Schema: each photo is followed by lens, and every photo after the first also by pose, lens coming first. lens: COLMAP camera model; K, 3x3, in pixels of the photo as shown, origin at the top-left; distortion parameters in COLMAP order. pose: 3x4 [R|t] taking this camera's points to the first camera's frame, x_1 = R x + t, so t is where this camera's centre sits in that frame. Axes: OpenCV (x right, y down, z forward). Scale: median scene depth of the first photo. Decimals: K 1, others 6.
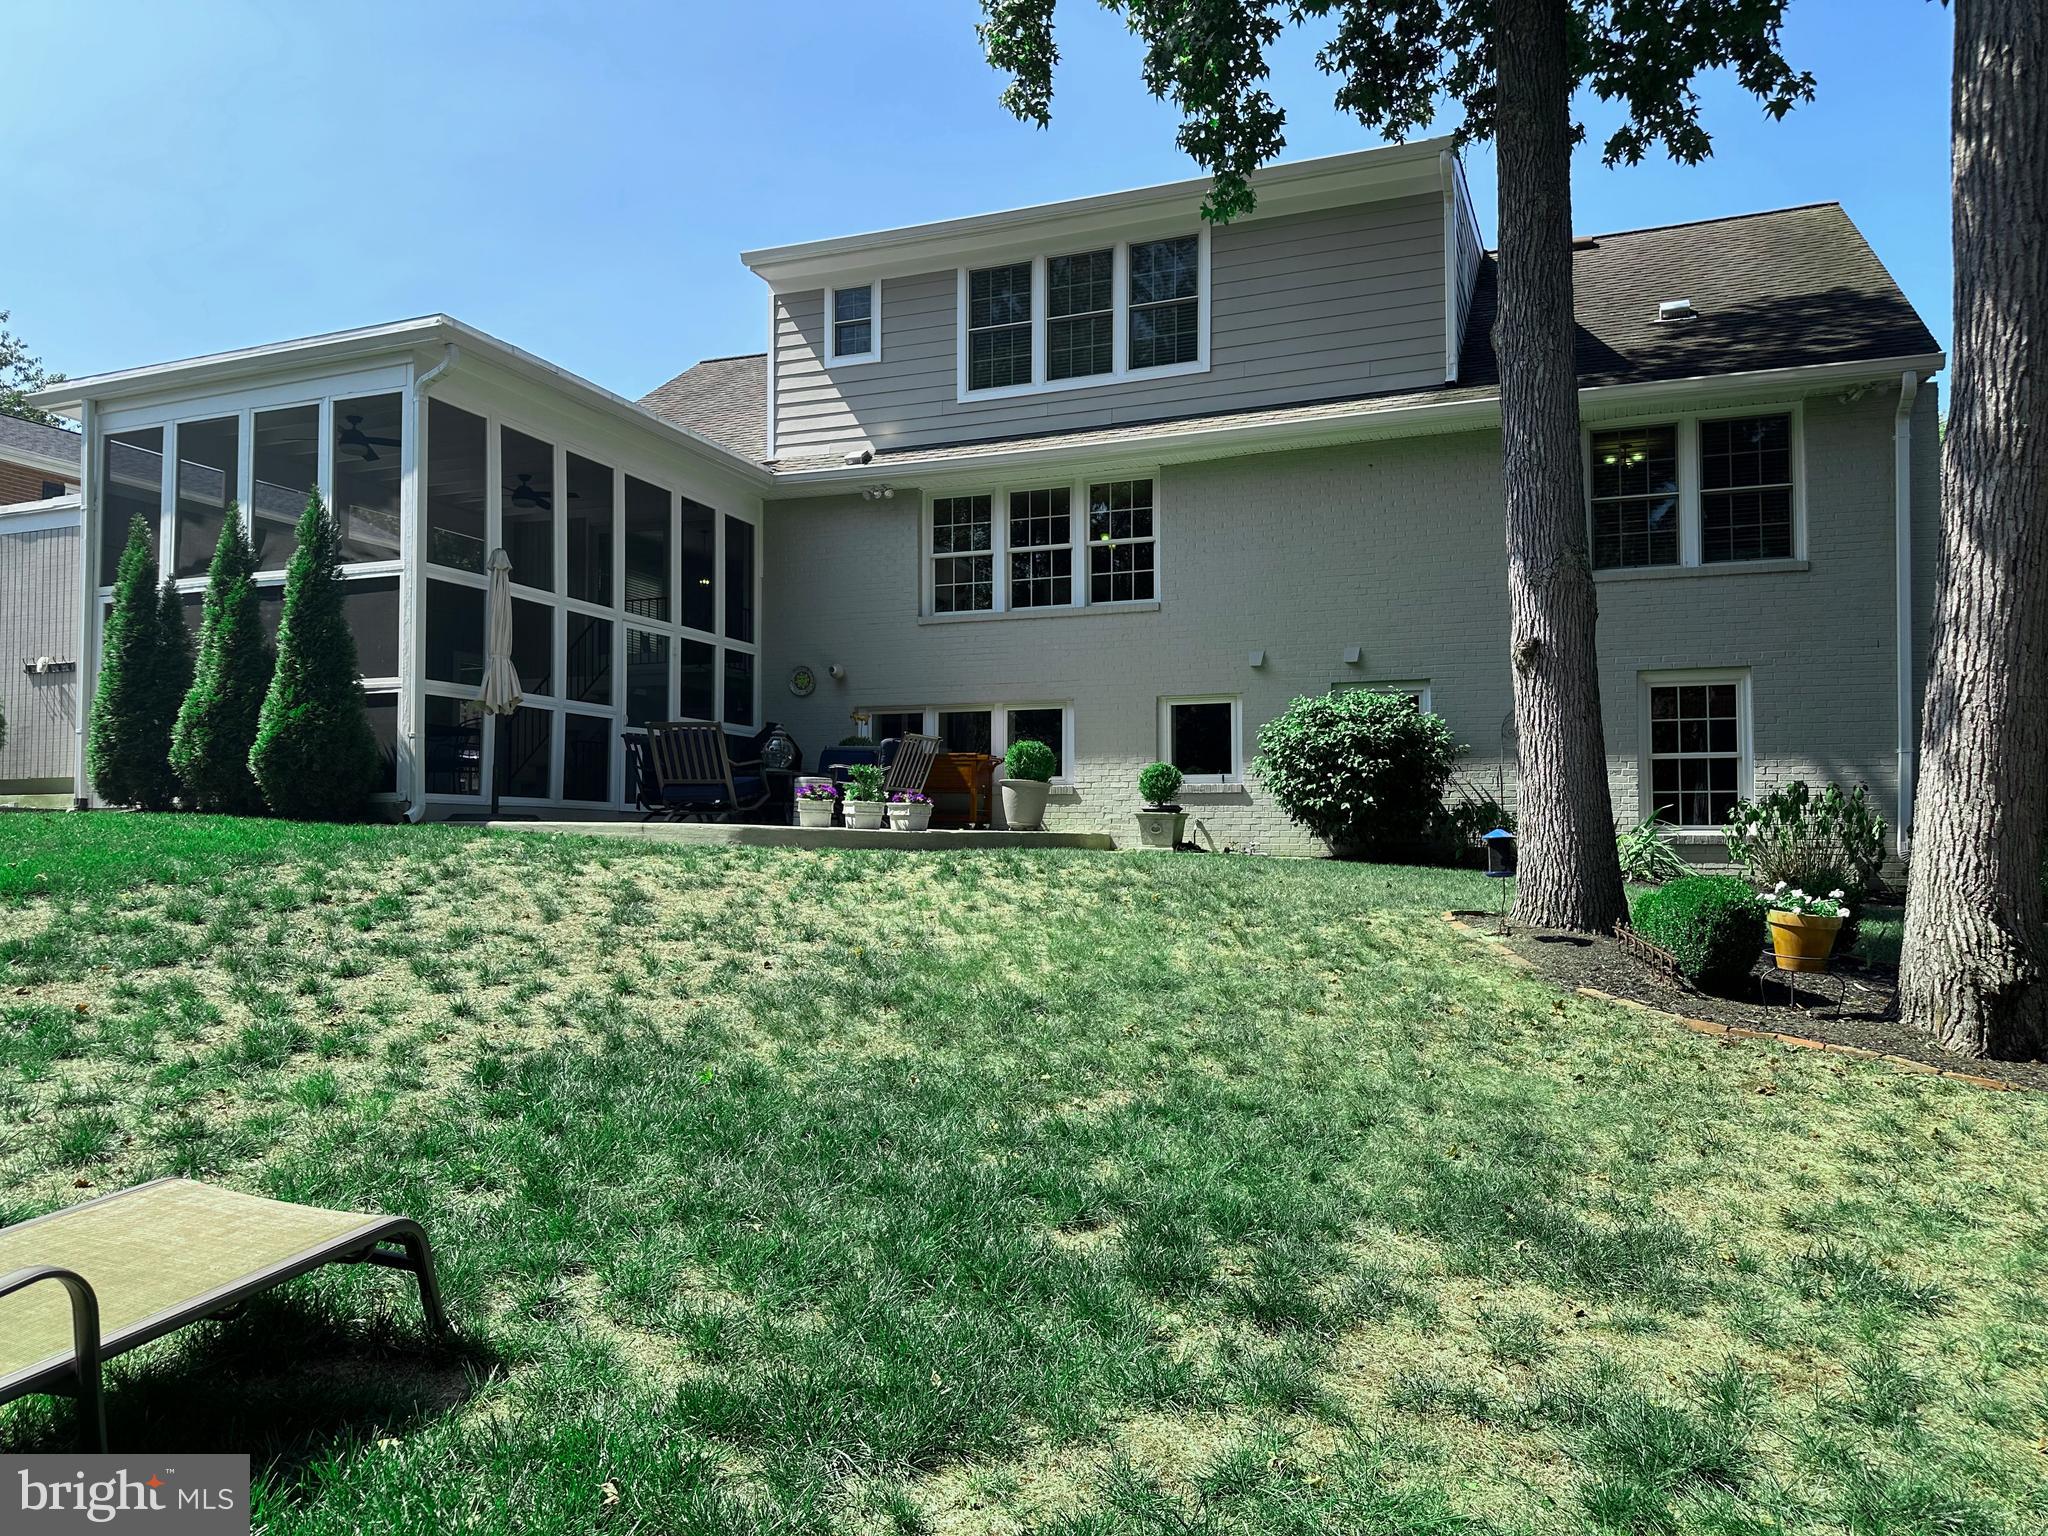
lens RADIAL K [[1423.2, 0, 1037.5], [0, 1423.2, 795.5], [0, 0, 1]] dist [0.089086, -0.112803]
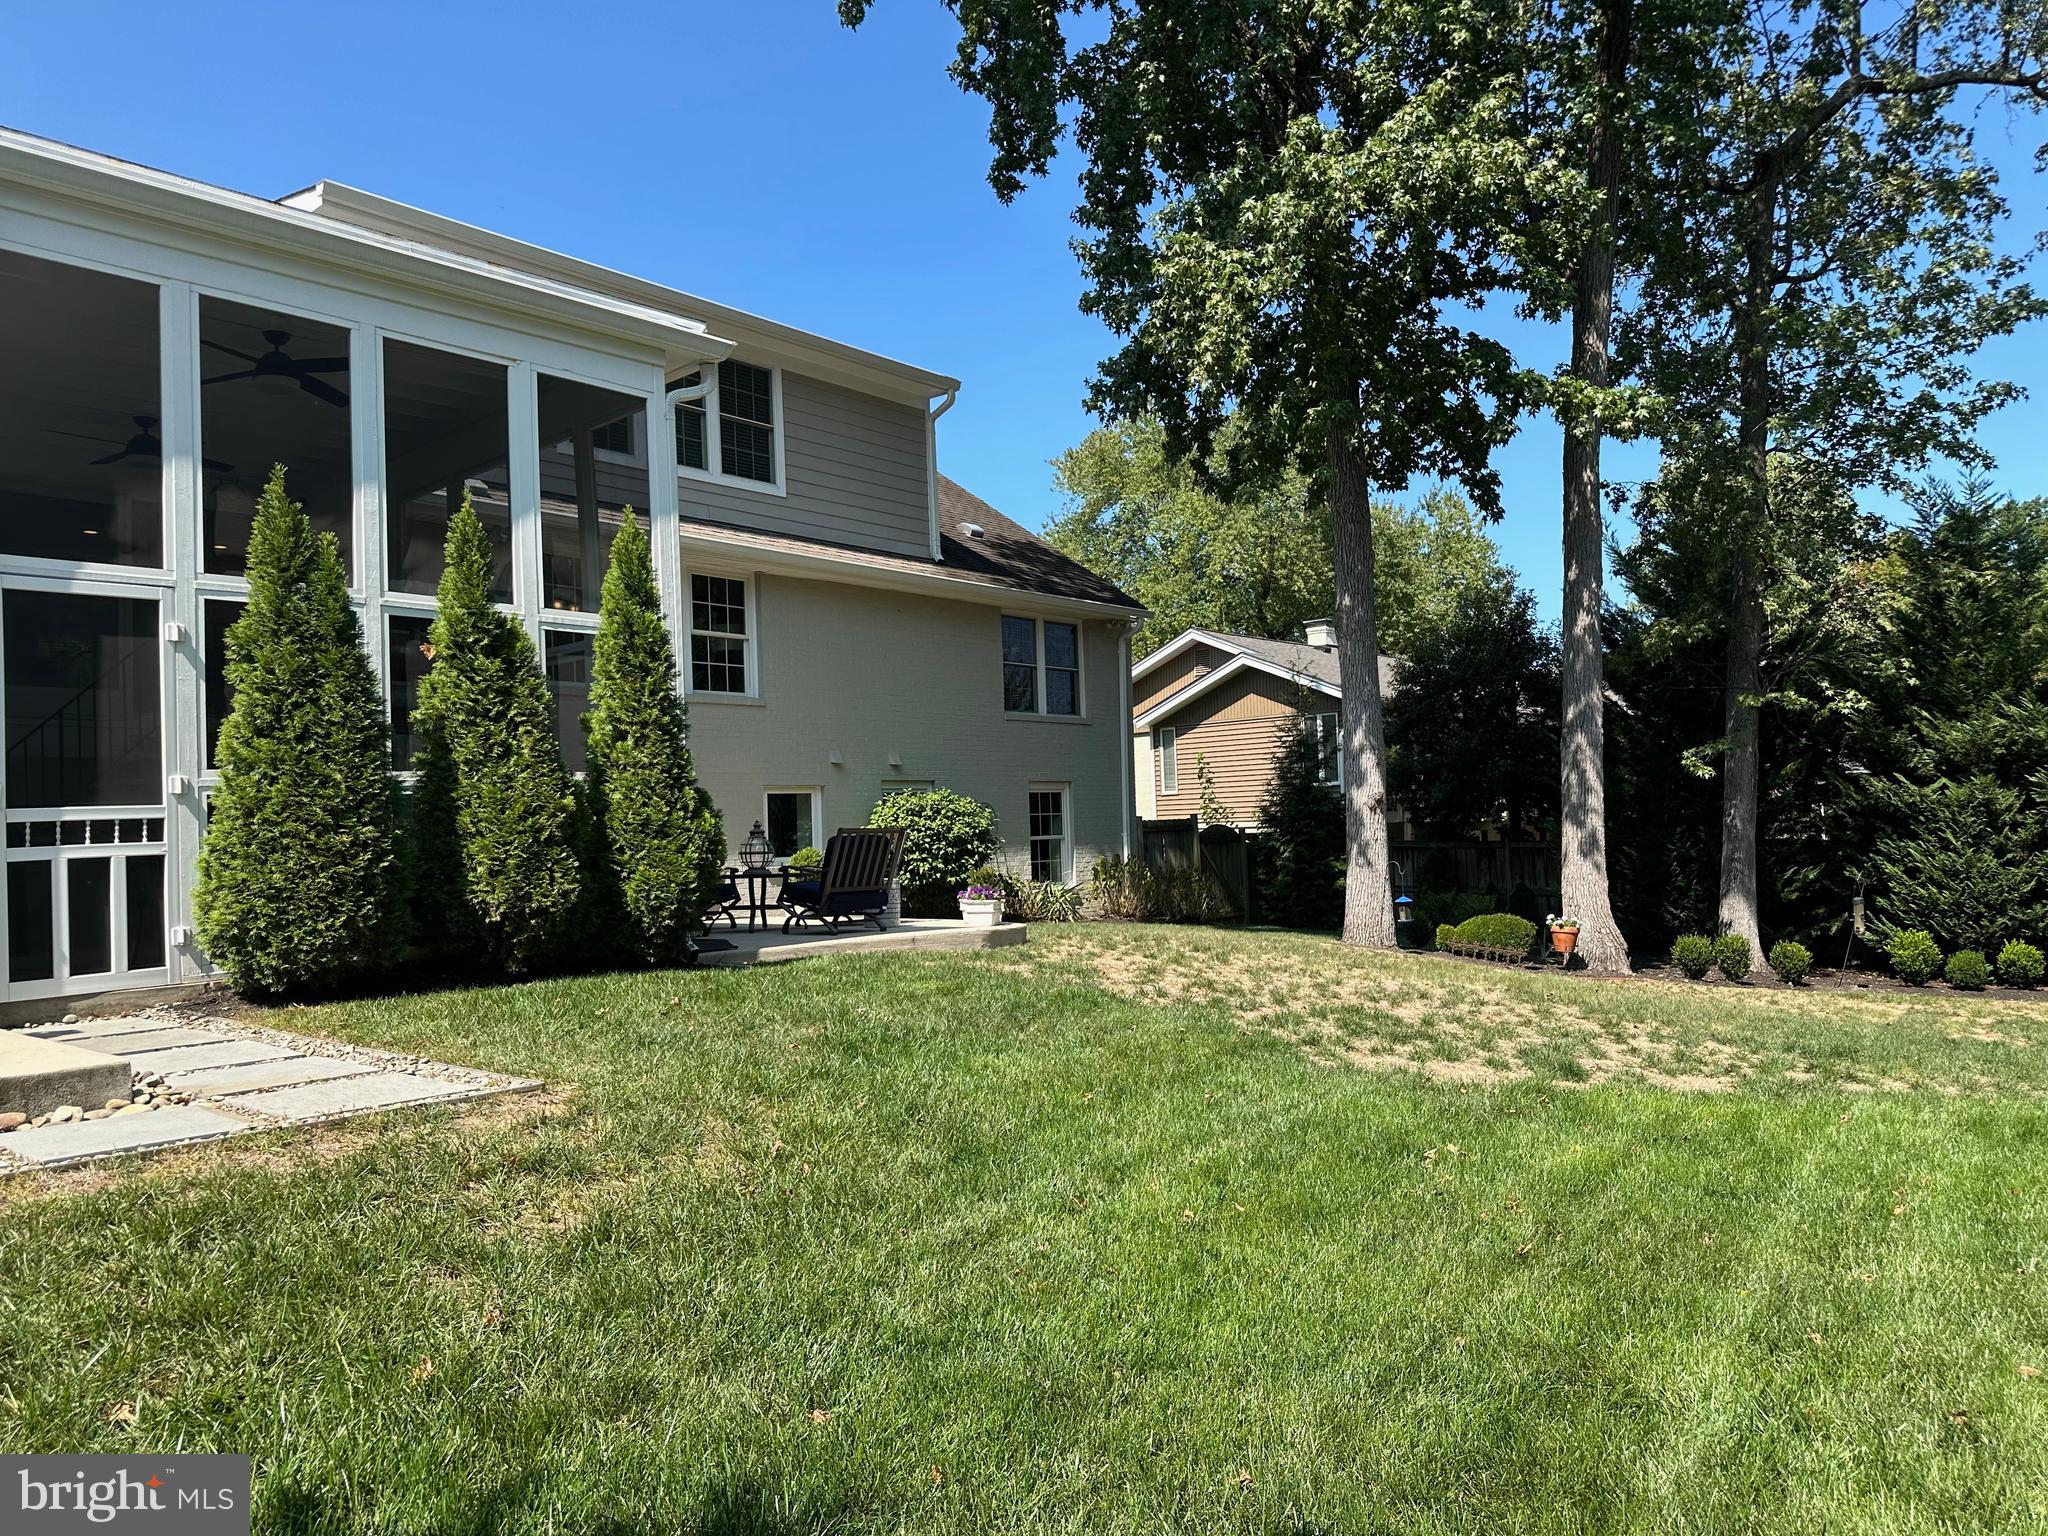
lens RADIAL K [[1423.2, 0, 1030.6], [0, 1423.2, 780.0], [0, 0, 1]] dist [0.089086, -0.112803]
pose [[0.346540, 0.021099, 0.937798, -0.841283], [0.004065, 0.999704, -0.023994, -0.045576], [-0.938026, 0.012127, 0.346352, 0.425413]]
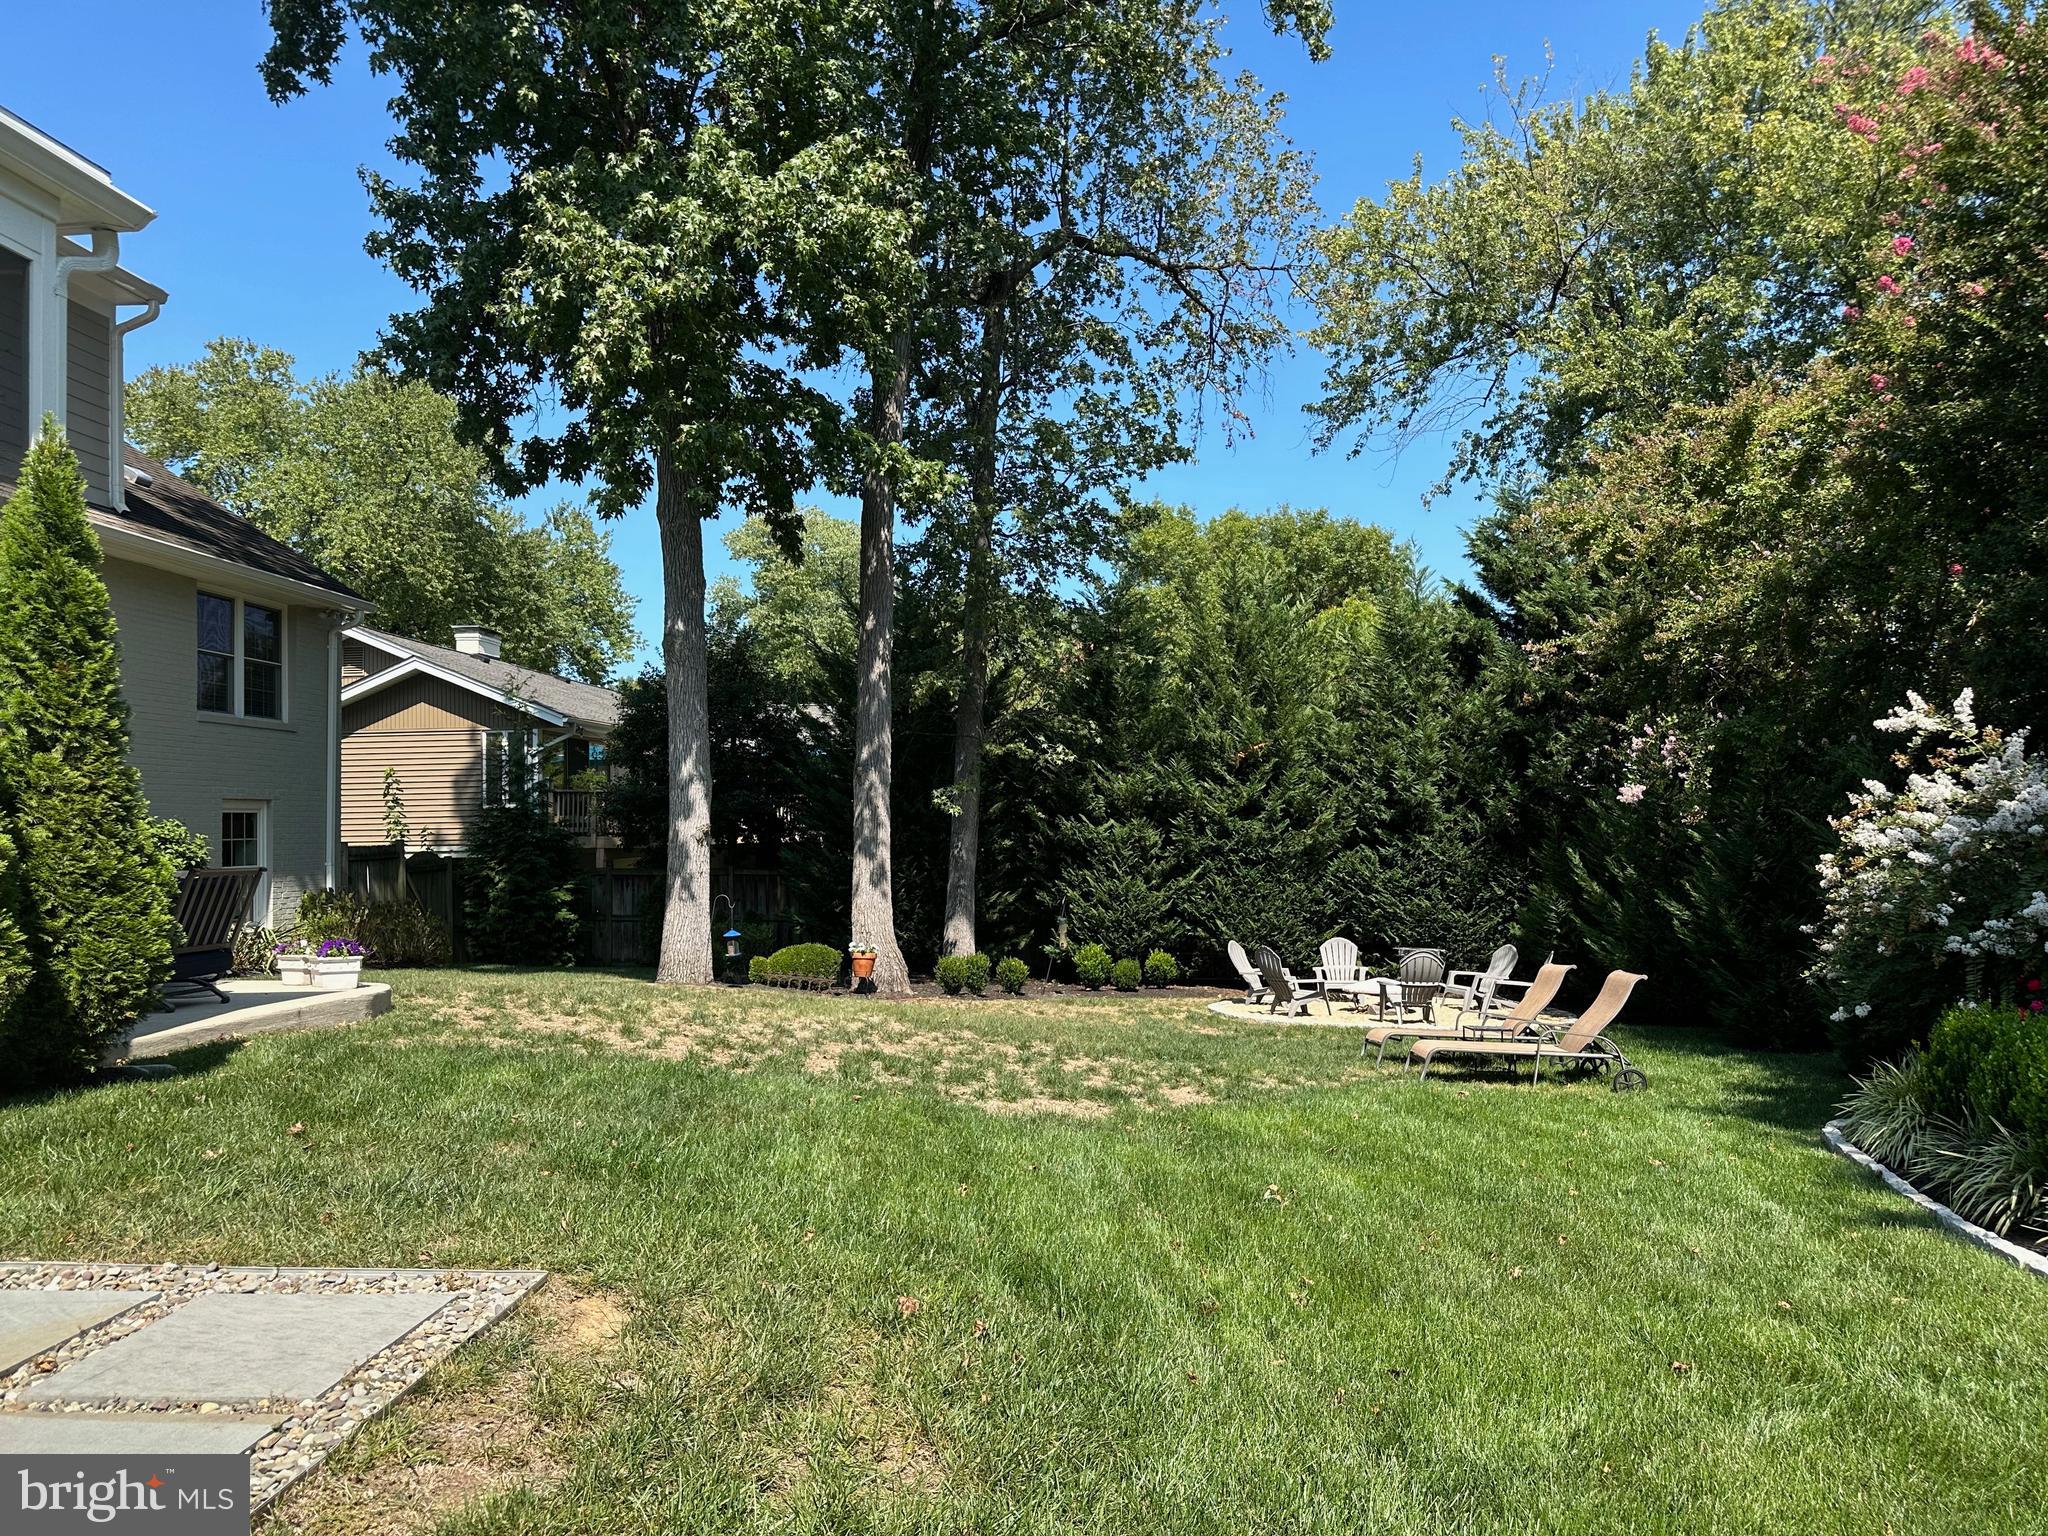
lens RADIAL K [[1423.2, 0, 1029.4], [0, 1423.2, 769.5], [0, 0, 1]] dist [0.089086, -0.112803]
pose [[-0.297104, 0.040014, 0.954006, -0.819605], [-0.011891, 0.998889, -0.045599, -0.055240], [-0.954771, -0.024892, -0.296298, 0.622855]]
